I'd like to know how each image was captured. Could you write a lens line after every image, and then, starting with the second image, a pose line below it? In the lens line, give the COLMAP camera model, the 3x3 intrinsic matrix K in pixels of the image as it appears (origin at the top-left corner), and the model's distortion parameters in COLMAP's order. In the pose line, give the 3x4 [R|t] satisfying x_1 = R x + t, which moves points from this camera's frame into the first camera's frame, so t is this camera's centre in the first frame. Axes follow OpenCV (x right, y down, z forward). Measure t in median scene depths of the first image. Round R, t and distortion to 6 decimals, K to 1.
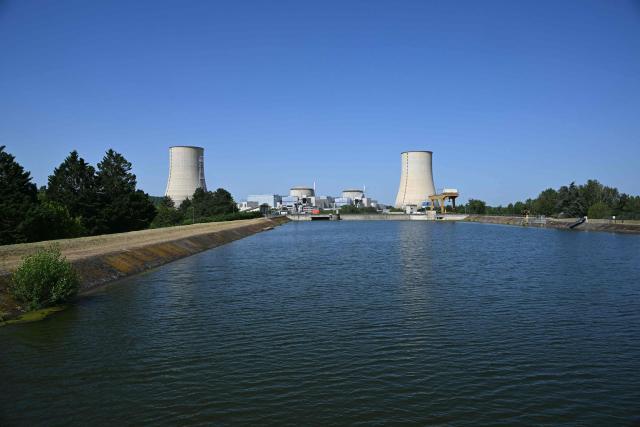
lens RADIAL K [[427.2, 0, 321.2], [0, 427.2, 211.2], [0, 0, 1]] dist [-0.007106, -0.001448]
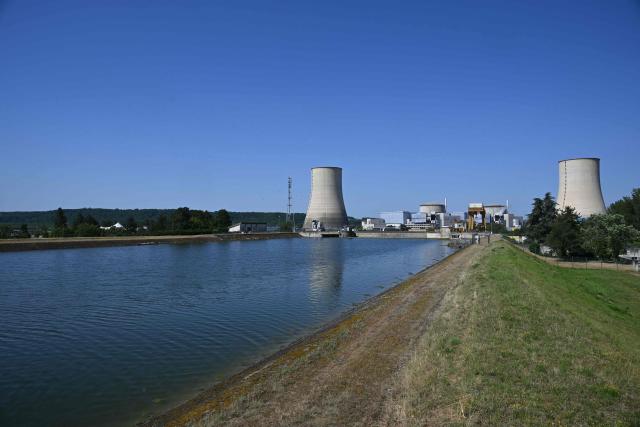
lens RADIAL K [[427.2, 0, 321.6], [0, 427.2, 213.2], [0, 0, 1]] dist [-0.007106, -0.001448]
pose [[0.925012, -0.010664, -0.379789, 0.092127], [-0.002548, 0.999409, -0.034267, -0.000217], [0.379930, 0.032665, 0.924438, 0.017958]]
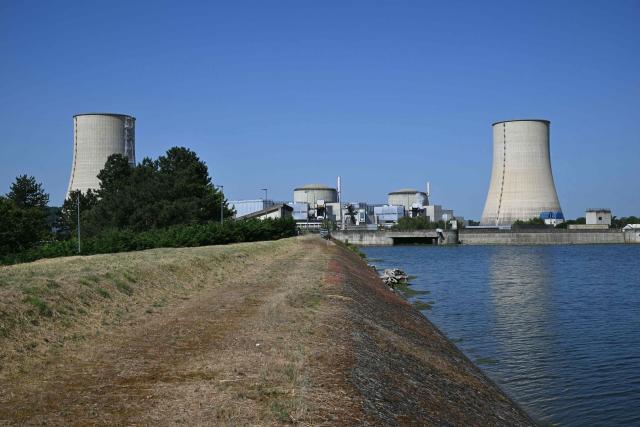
lens RADIAL K [[730.8, 0, 320.1], [0, 730.8, 215.1], [0, 0, 1]] dist [0.008163, 0.000000]
pose [[0.999752, -0.005288, -0.021615, -0.019823], [0.004797, 0.999731, -0.022682, 0.002108], [0.021729, 0.022572, 0.999509, 0.076099]]
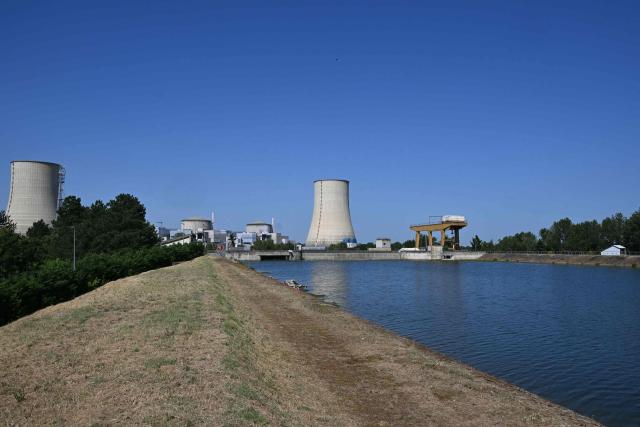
lens RADIAL K [[483.7, 0, 321.2], [0, 483.7, 219.5], [0, 0, 1]] dist [0.010769, 0.001327]
pose [[0.973571, 0.017481, 0.227716, -0.025252], [-0.003394, 0.998064, -0.062110, 0.001313], [-0.228361, 0.059695, 0.971745, 0.073951]]
